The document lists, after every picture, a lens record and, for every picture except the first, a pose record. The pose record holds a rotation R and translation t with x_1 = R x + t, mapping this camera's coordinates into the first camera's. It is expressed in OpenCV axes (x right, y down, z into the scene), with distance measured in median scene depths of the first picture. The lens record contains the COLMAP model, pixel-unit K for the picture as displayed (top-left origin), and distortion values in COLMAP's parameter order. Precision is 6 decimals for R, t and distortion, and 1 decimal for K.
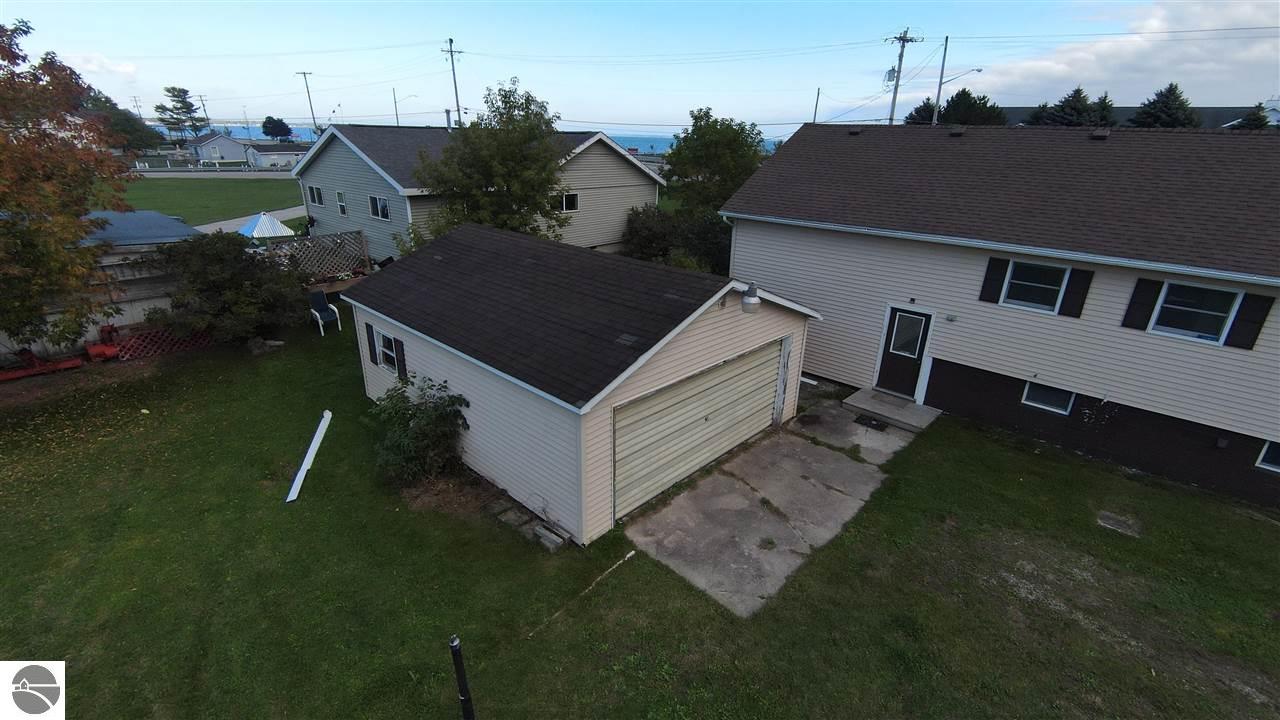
lens RADIAL K [[564.5, 0, 640.0], [0, 564.5, 360.0], [0, 0, 1]] dist [0.008110, -0.008923]
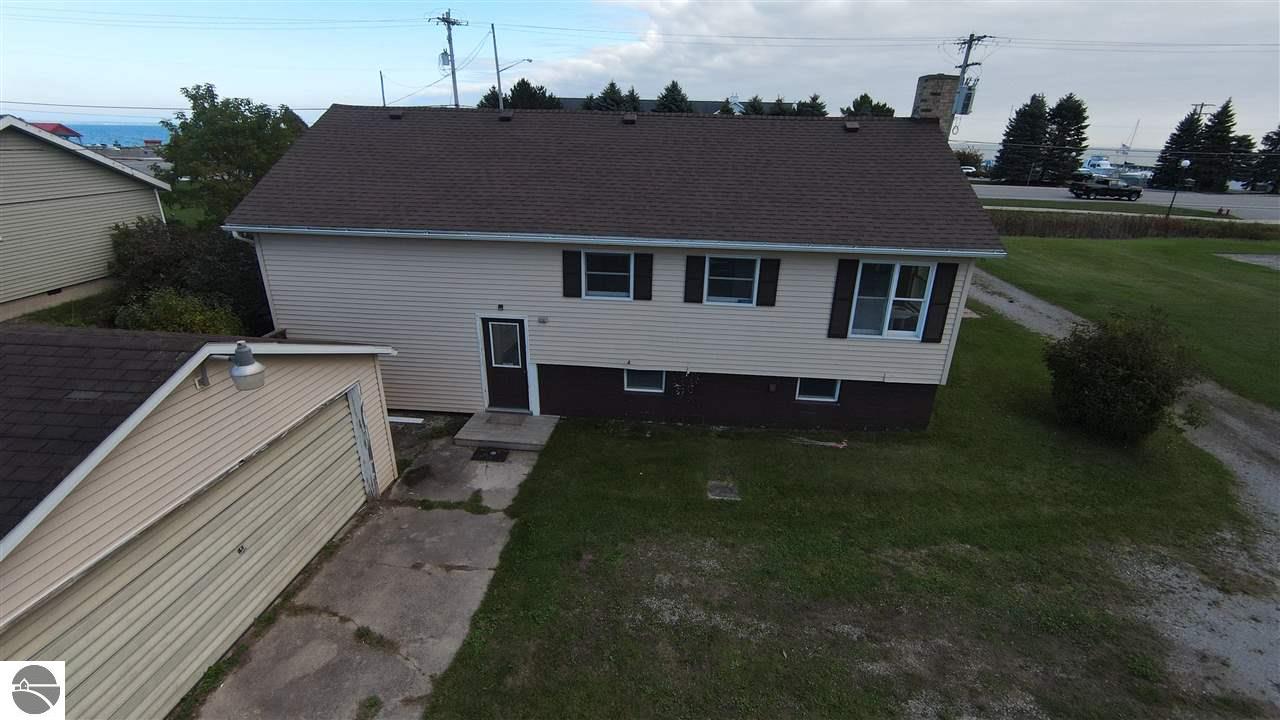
lens RADIAL K [[564.5, 0, 640.0], [0, 564.5, 360.0], [0, 0, 1]] dist [0.008110, -0.008923]
pose [[0.795261, -0.232941, 0.559731, 0.149588], [0.223318, 0.970877, 0.086758, -0.055641], [-0.563640, 0.056003, 0.824120, 0.161593]]
